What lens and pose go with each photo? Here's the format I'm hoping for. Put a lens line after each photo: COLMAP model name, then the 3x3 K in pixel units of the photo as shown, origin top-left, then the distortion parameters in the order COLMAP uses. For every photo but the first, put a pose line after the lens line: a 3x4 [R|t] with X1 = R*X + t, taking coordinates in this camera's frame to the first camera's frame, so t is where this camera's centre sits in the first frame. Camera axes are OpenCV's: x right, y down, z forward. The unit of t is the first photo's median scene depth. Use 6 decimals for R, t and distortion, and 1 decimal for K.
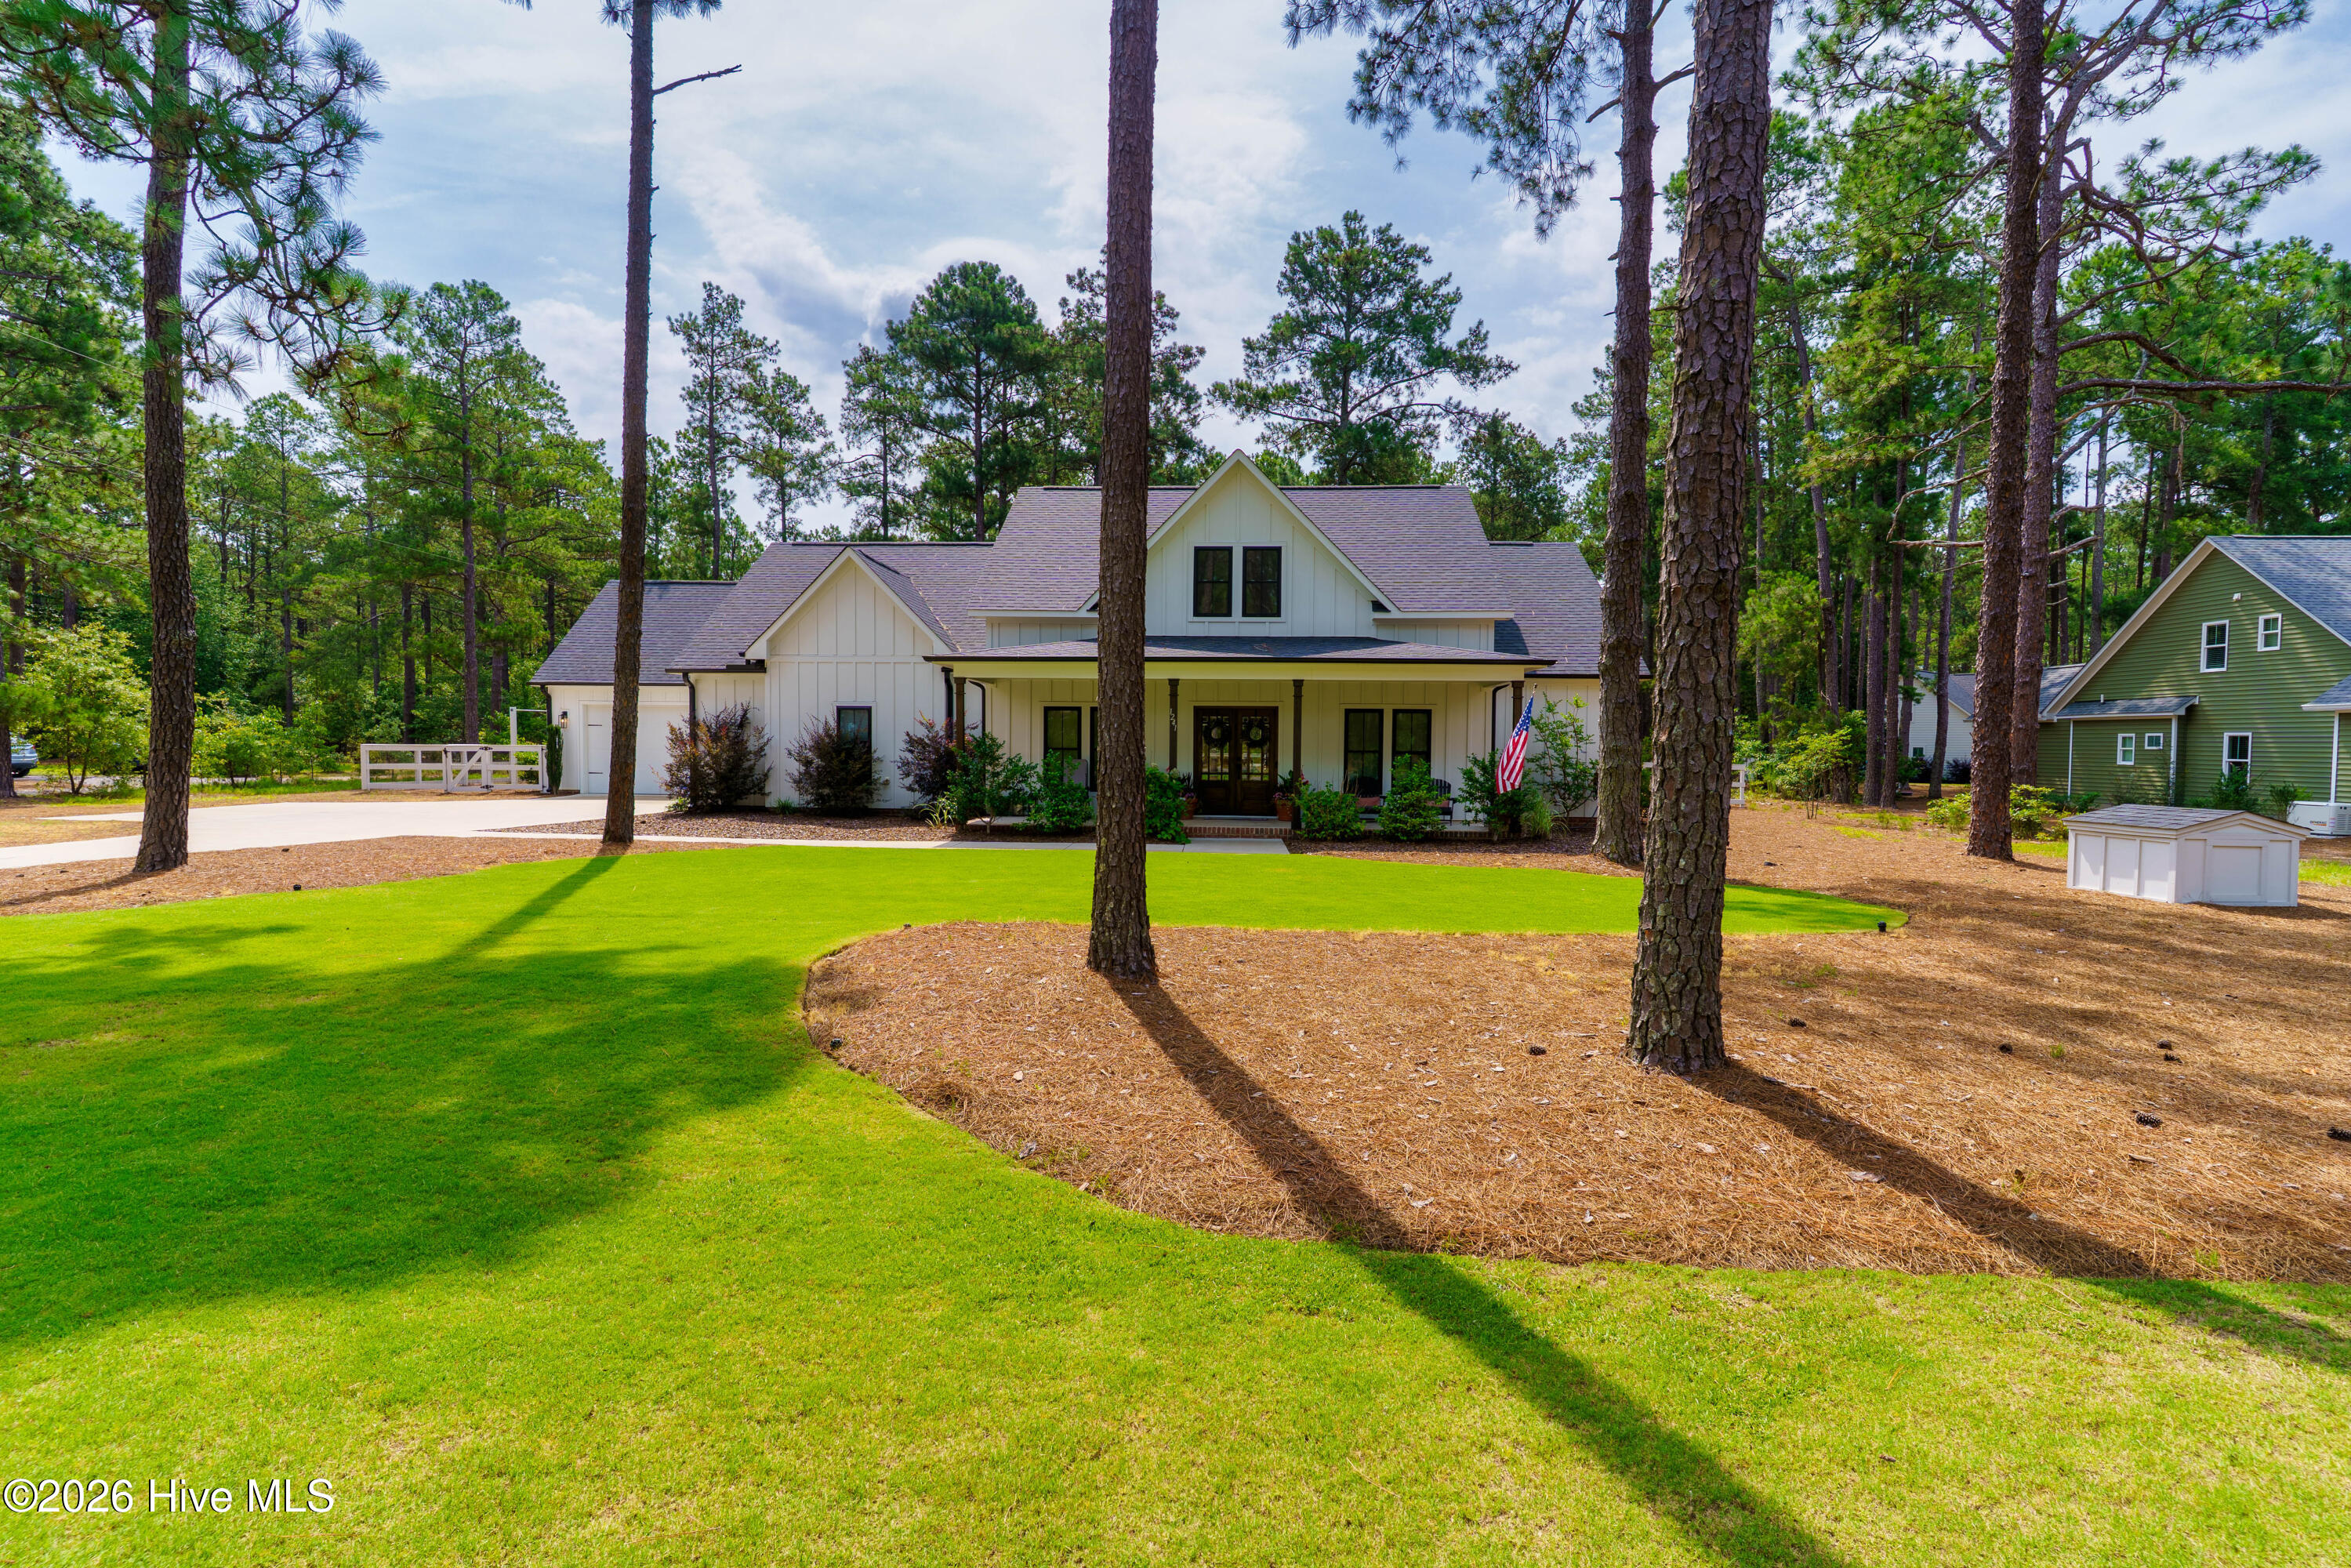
lens RADIAL K [[1131.3, 0, 1175.5], [0, 1131.3, 784.0], [0, 0, 1]] dist [0.000963, -0.001072]
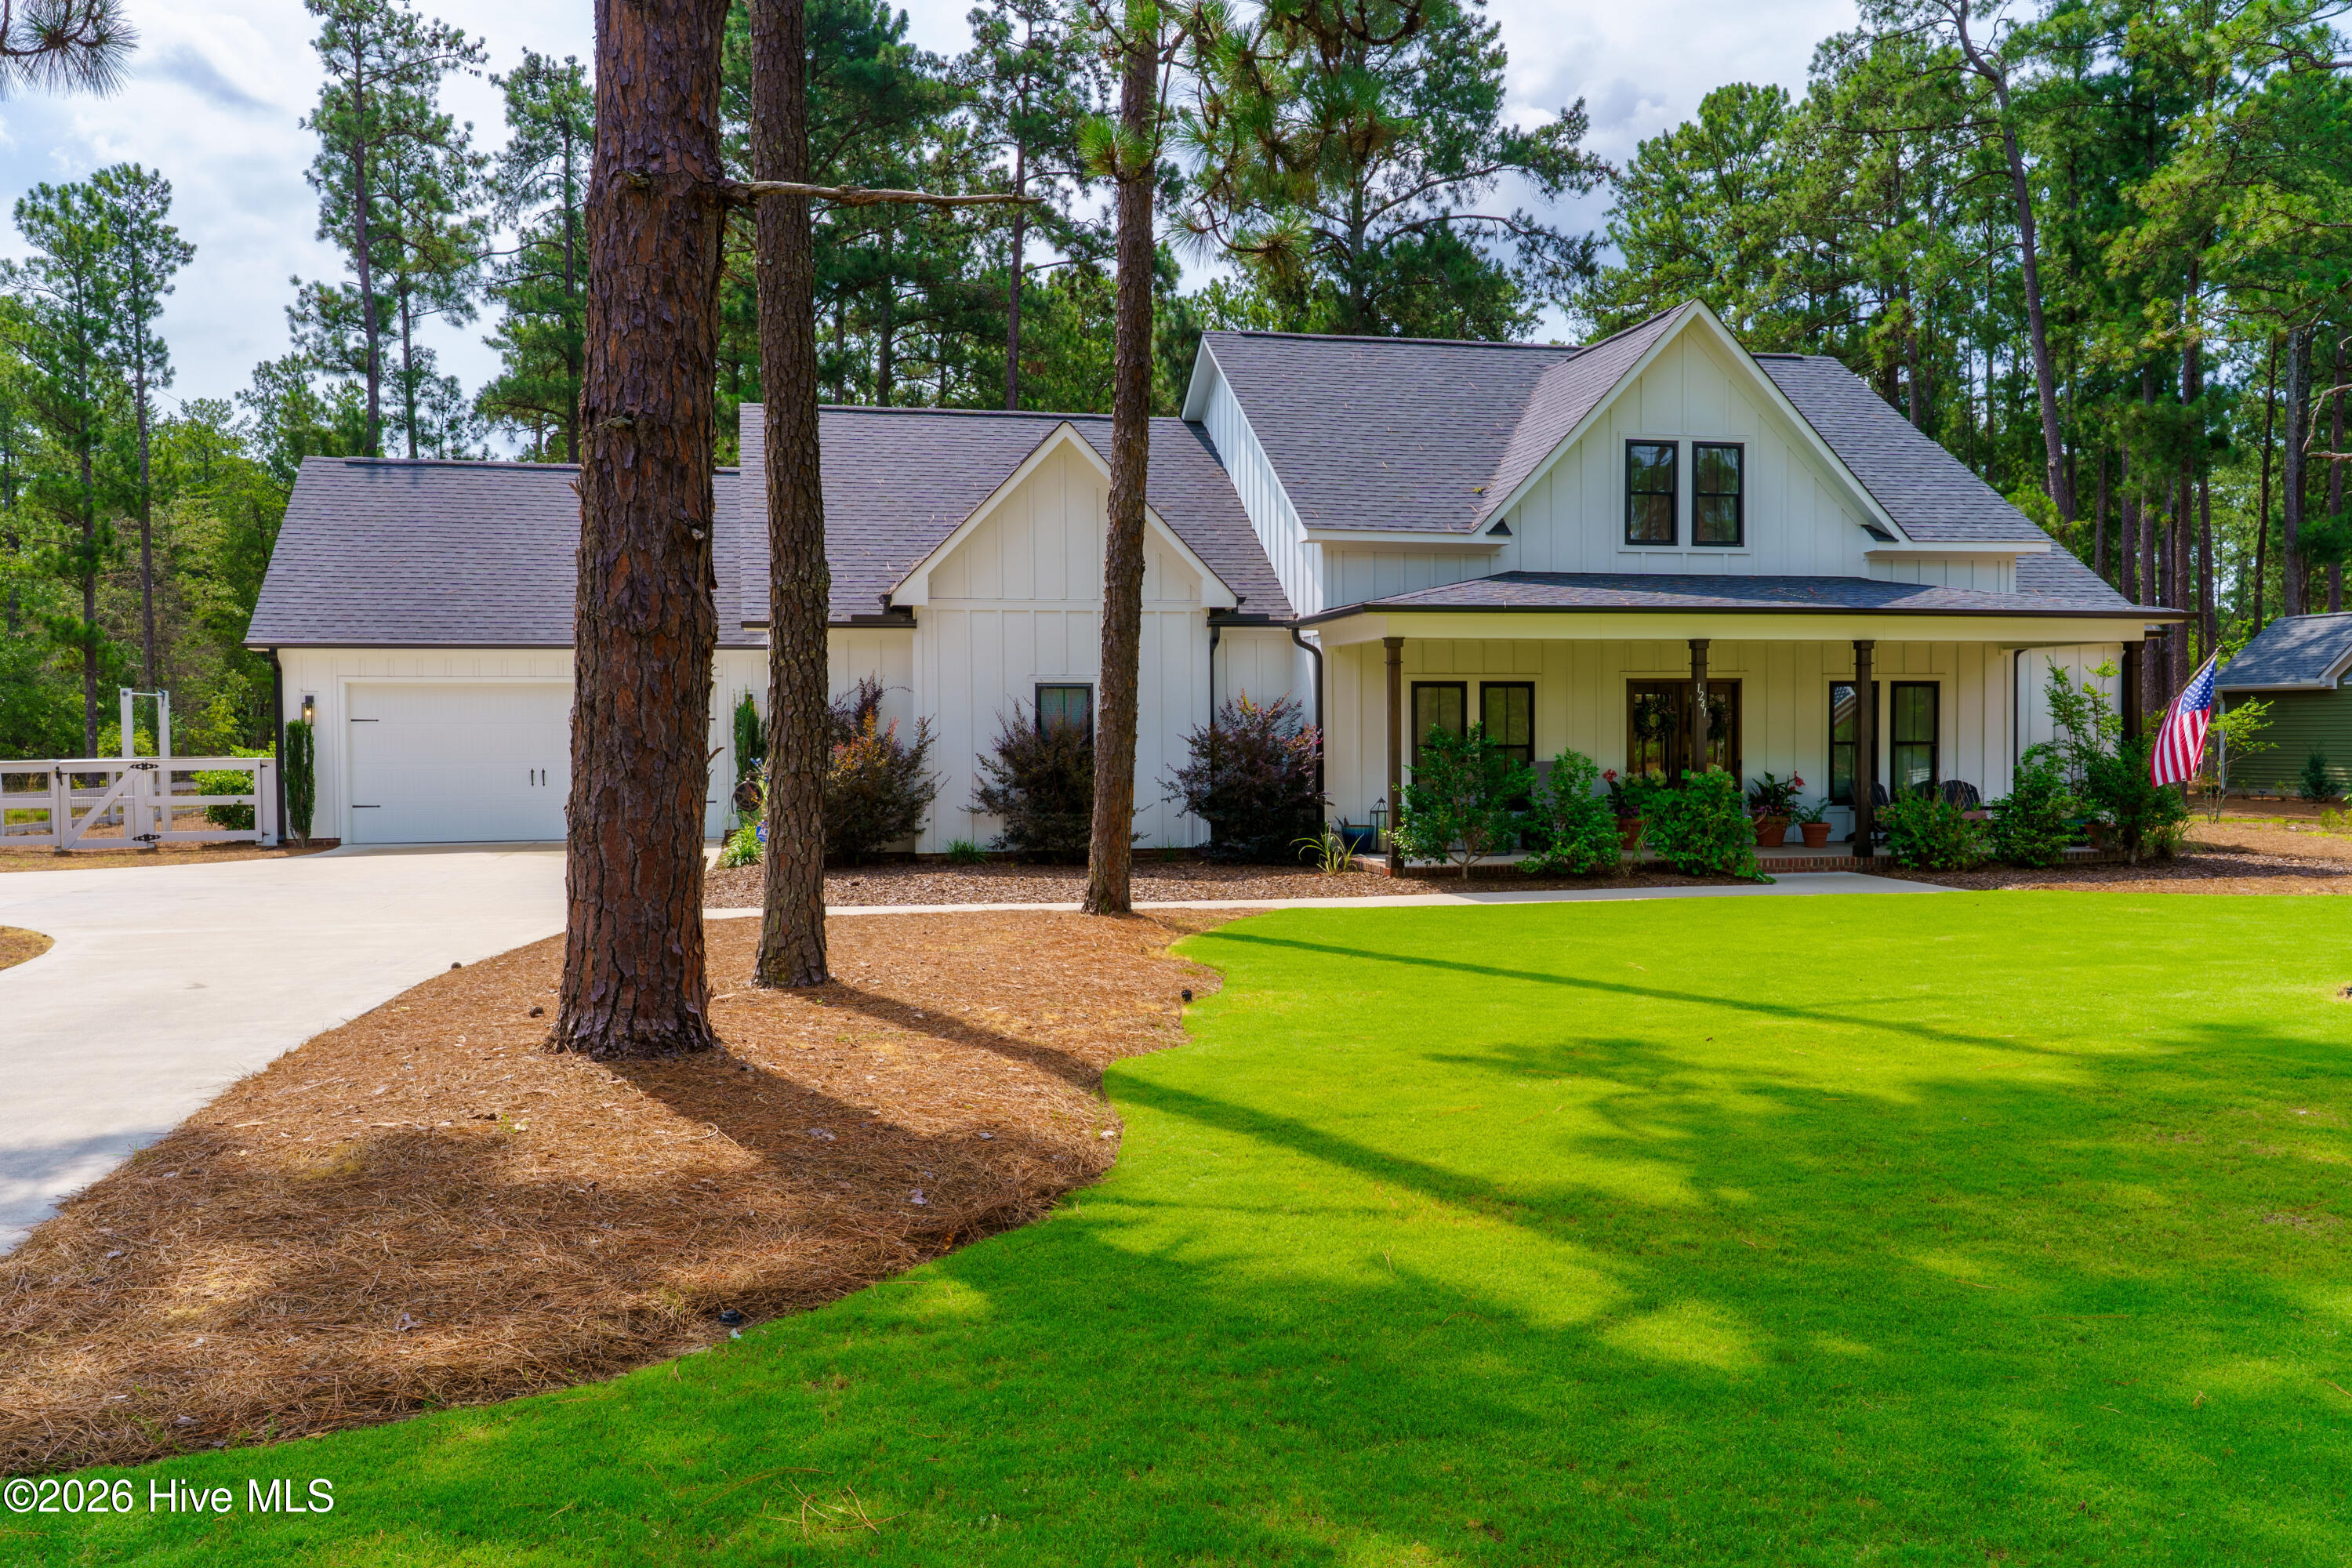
lens RADIAL K [[1874.0, 0, 1176.0], [0, 1874.0, 784.0], [0, 0, 1]] dist [0.008744, -0.001974]
pose [[0.960212, -0.021981, 0.278407, -0.393954], [0.025331, 0.999643, -0.008440, -0.003458], [-0.278122, 0.015157, 0.960426, 0.012852]]
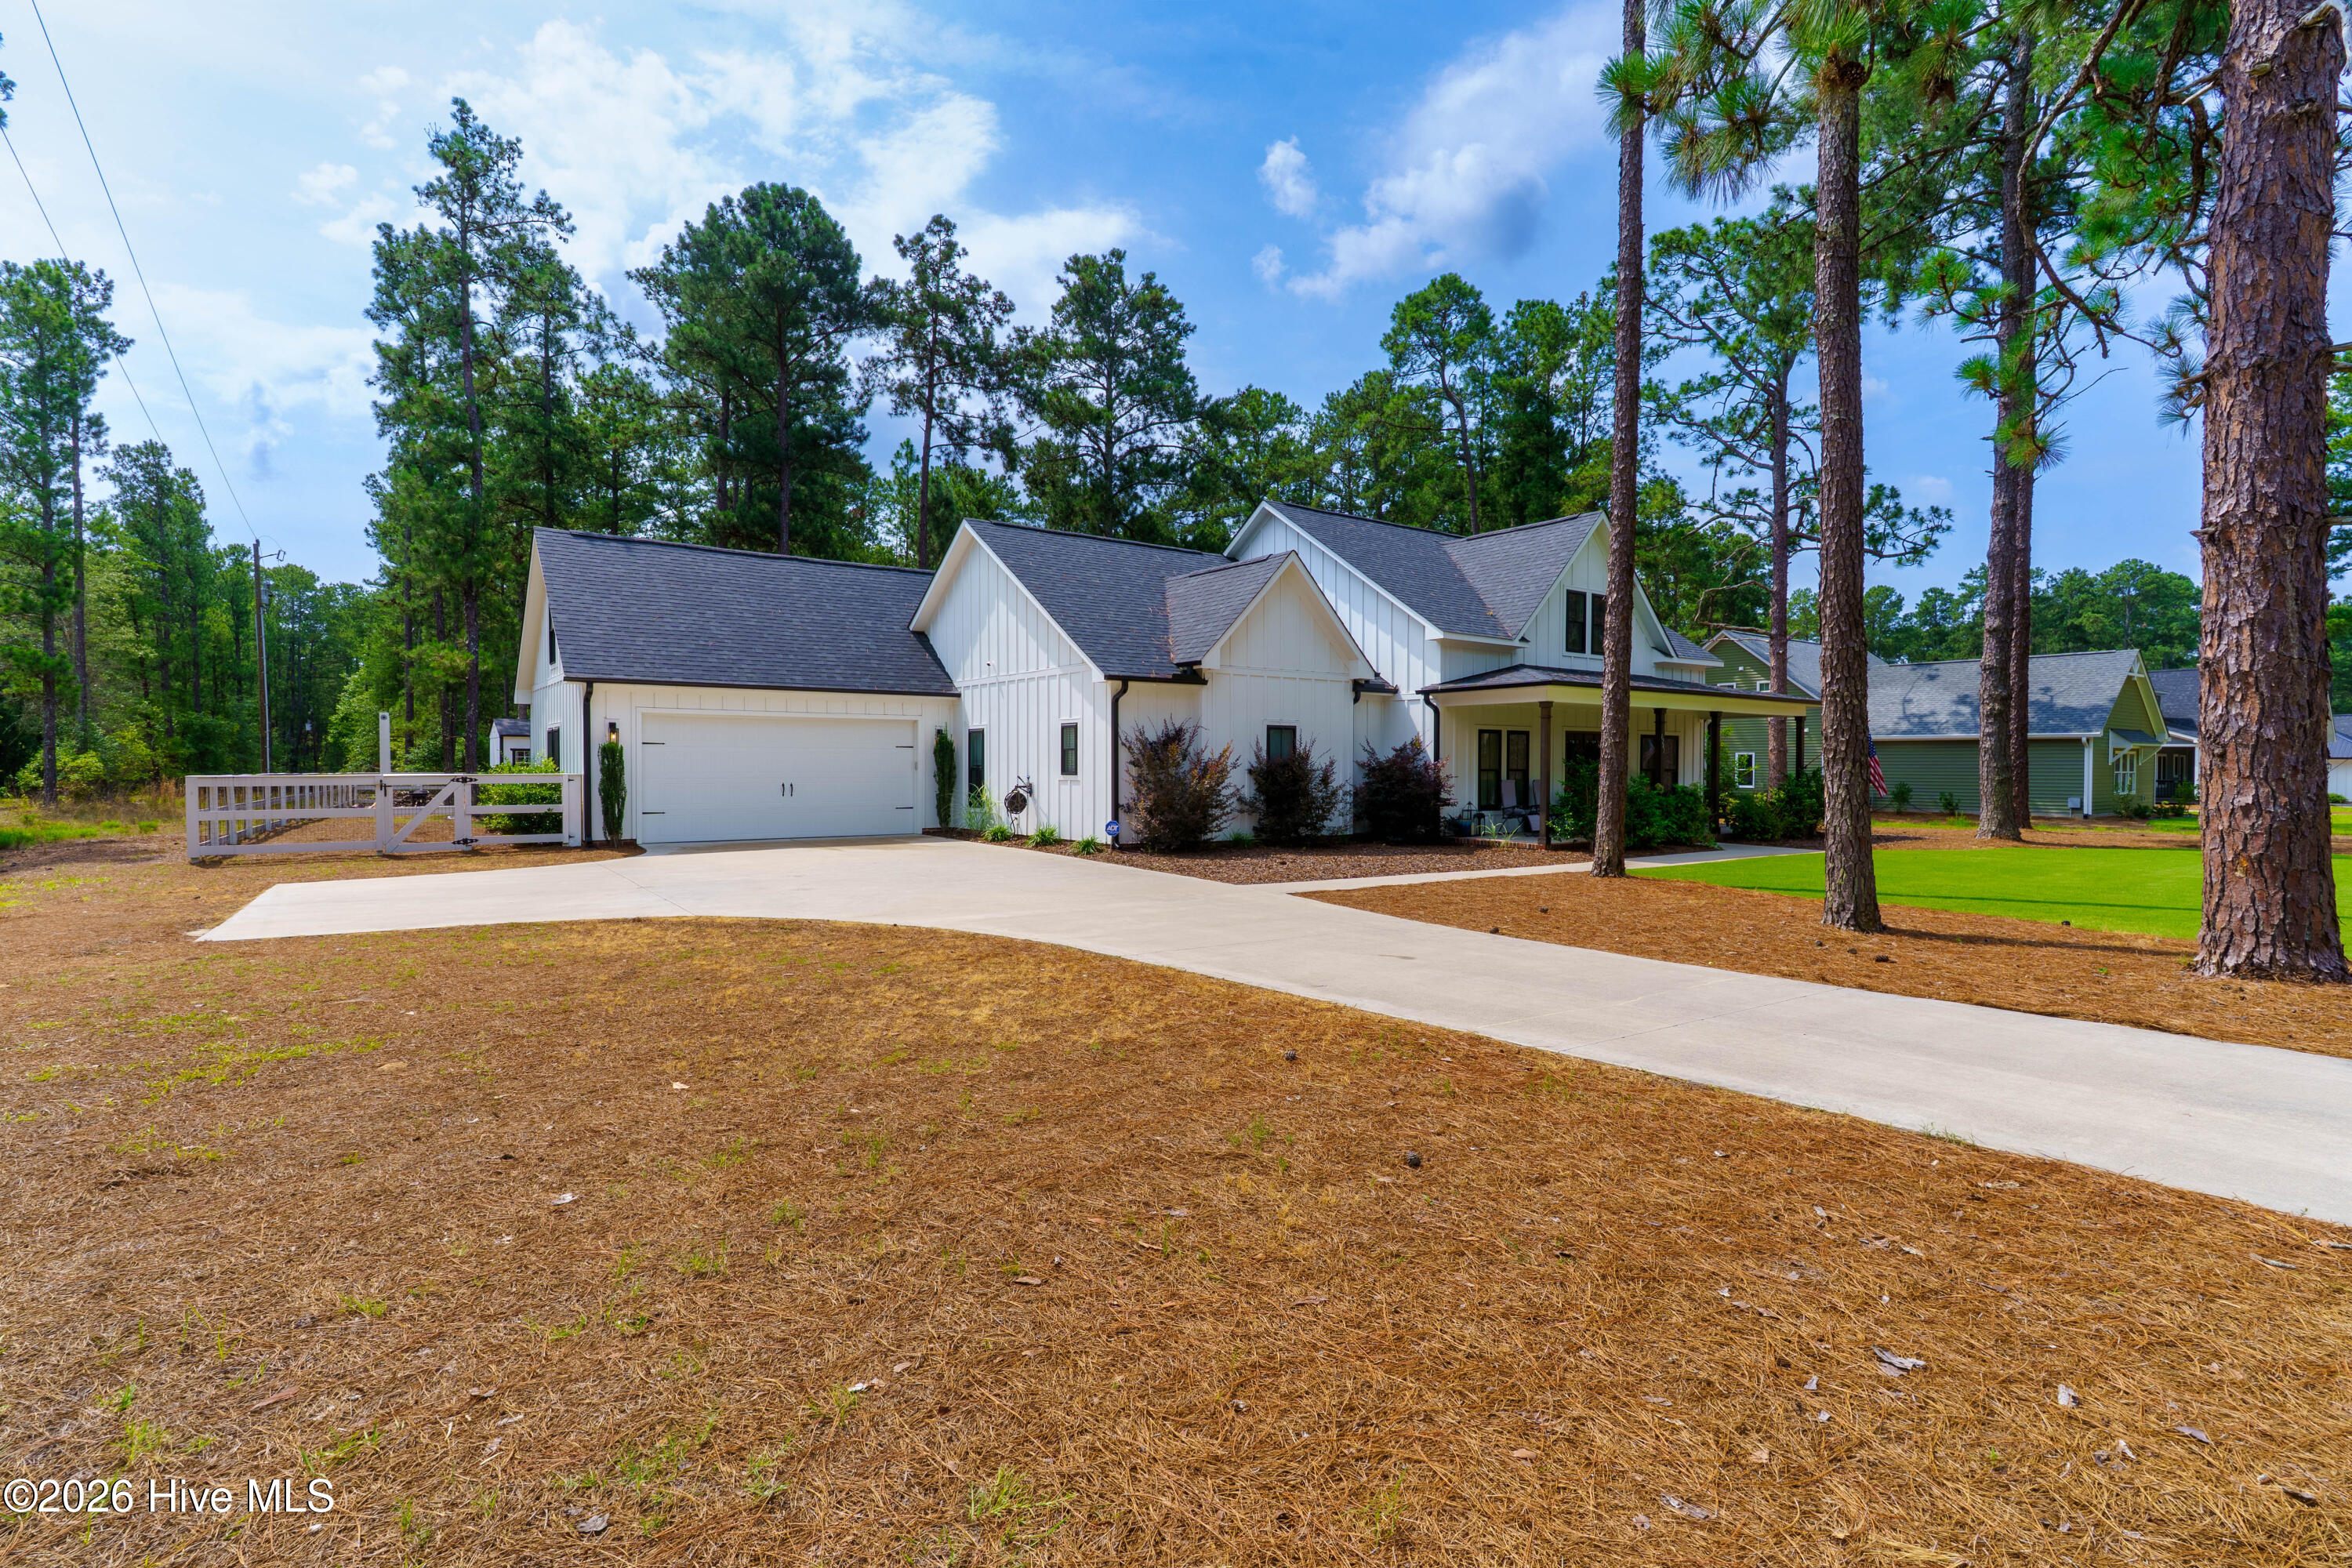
lens RADIAL K [[1145.7, 0, 1176.0], [0, 1145.7, 784.0], [0, 0, 1]] dist [0.005207, 0.000570]
pose [[0.769262, -0.014427, 0.638770, -0.721660], [0.029074, 0.999500, -0.012439, -0.010295], [-0.638271, 0.028141, 0.769297, 0.273147]]
